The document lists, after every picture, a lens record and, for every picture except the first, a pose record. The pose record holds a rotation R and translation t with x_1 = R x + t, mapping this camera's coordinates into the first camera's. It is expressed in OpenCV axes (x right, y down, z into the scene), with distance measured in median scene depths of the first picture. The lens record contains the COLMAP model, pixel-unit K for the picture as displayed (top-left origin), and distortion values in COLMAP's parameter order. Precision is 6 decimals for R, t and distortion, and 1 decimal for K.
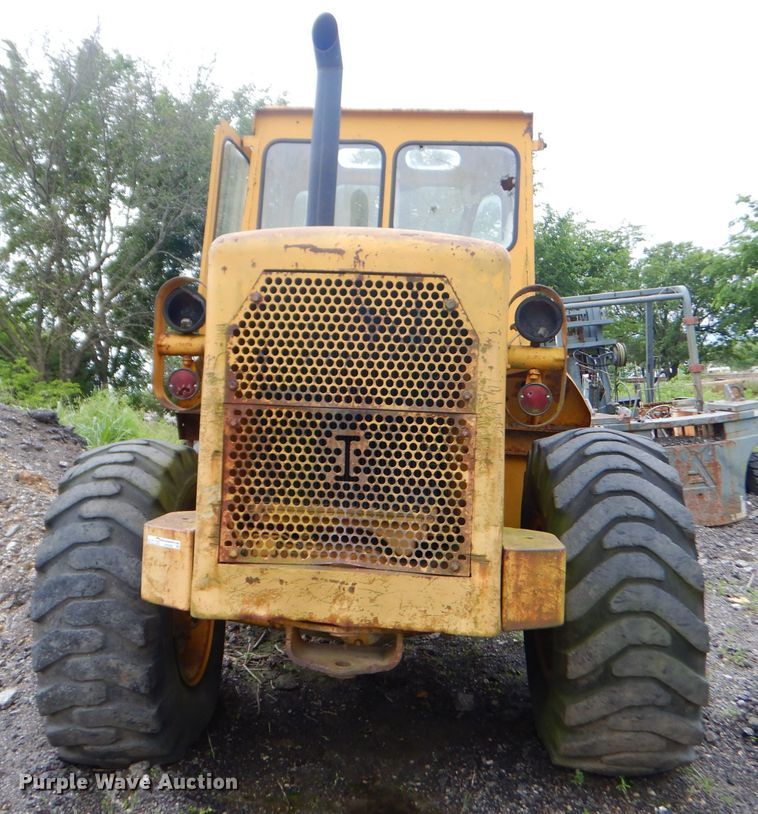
lens RADIAL K [[843.3, 0, 378.7], [0, 843.3, 425.5], [0, 0, 1]] dist [0.006556, -0.020238]
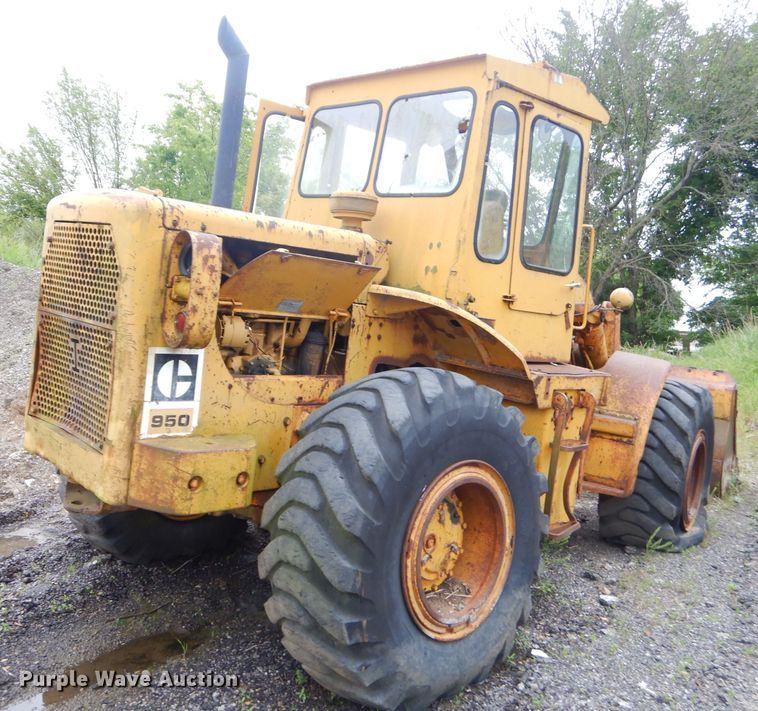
lens RADIAL K [[785.3, 0, 379.0], [0, 785.3, 355.5], [0, 0, 1]] dist [0.006556, -0.020238]
pose [[0.730166, 0.106401, -0.674934, 1.181123], [-0.101579, 0.993728, 0.046766, -0.070842], [0.675677, 0.034412, 0.736395, 0.375030]]
